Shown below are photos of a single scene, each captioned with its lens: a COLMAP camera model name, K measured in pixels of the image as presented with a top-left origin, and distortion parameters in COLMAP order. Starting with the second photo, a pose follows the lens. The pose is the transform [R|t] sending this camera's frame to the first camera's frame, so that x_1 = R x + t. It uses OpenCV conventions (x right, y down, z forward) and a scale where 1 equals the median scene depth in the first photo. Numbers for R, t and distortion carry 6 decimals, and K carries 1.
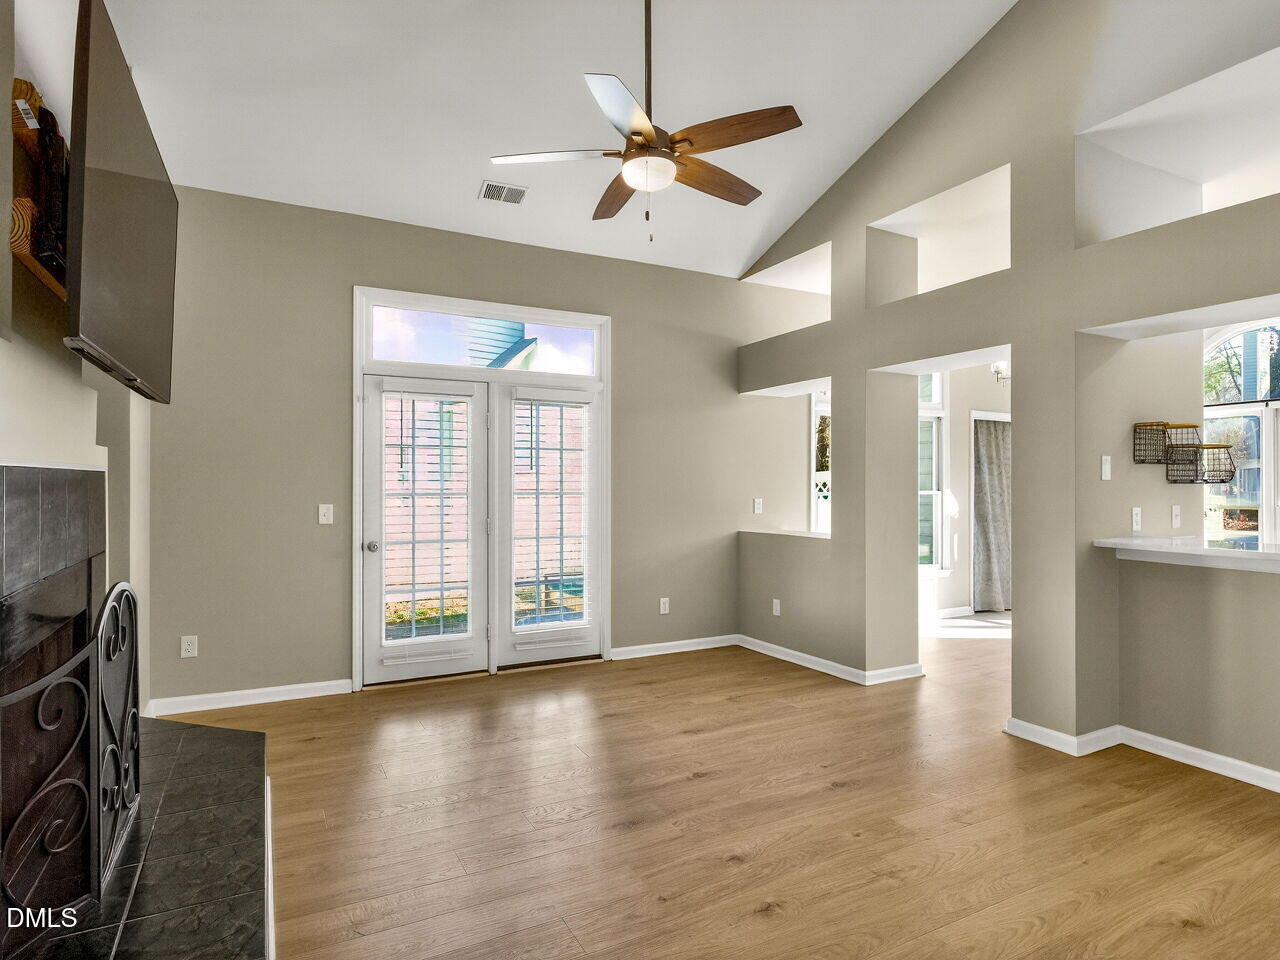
lens RADIAL K [[714.6, 0, 640.0], [0, 714.6, 480.0], [0, 0, 1]] dist [-0.002590, -0.001338]
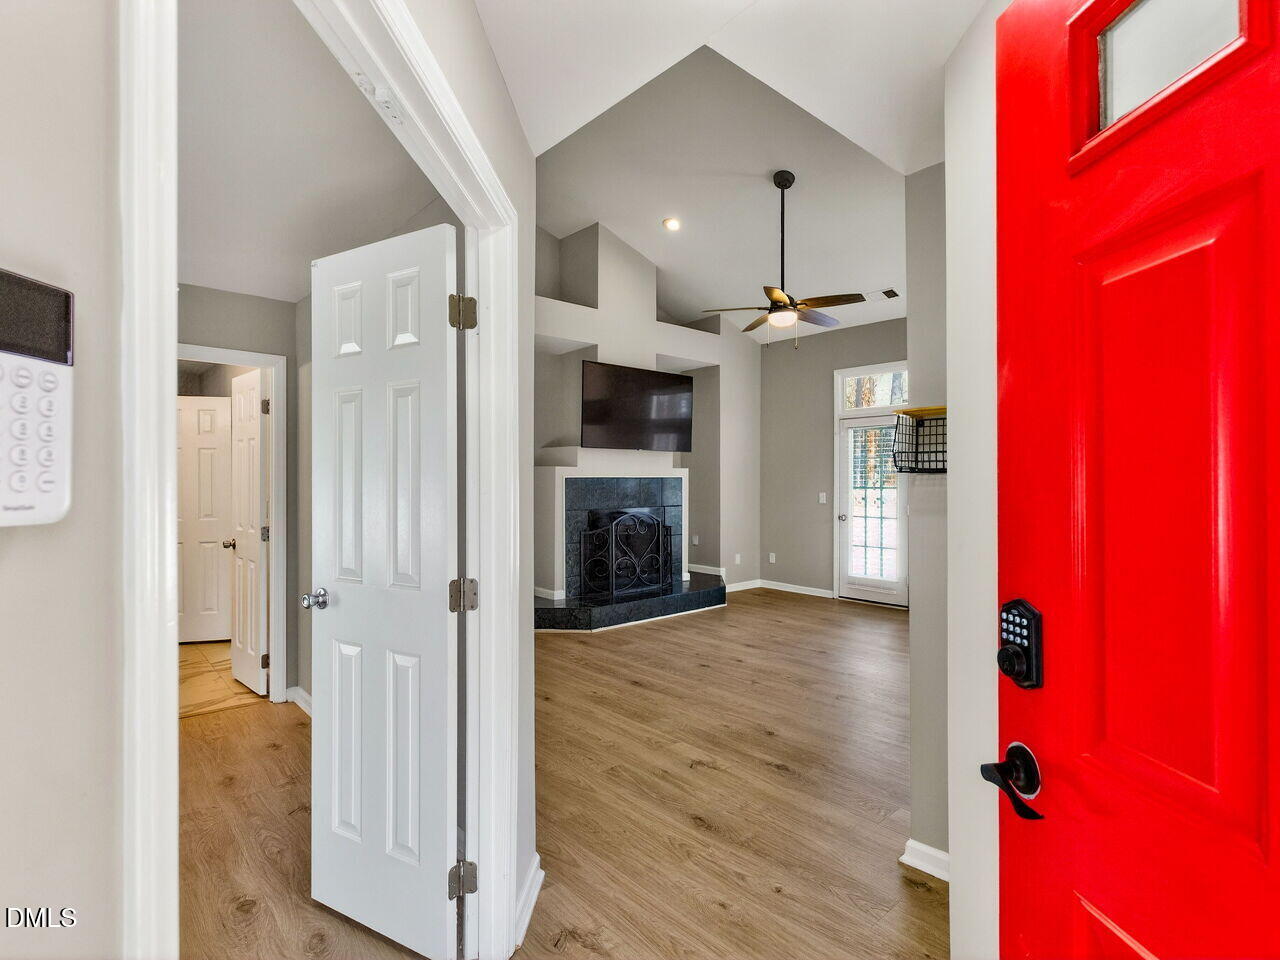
lens RADIAL K [[672.8, 0, 640.0], [0, 672.8, 480.0], [0, 0, 1]] dist [-0.001897, -0.001448]
pose [[0.227317, 0.003700, -0.973814, 1.674211], [0.006553, 0.999964, 0.005329, -0.015611], [0.973799, -0.007593, 0.227285, 0.218274]]
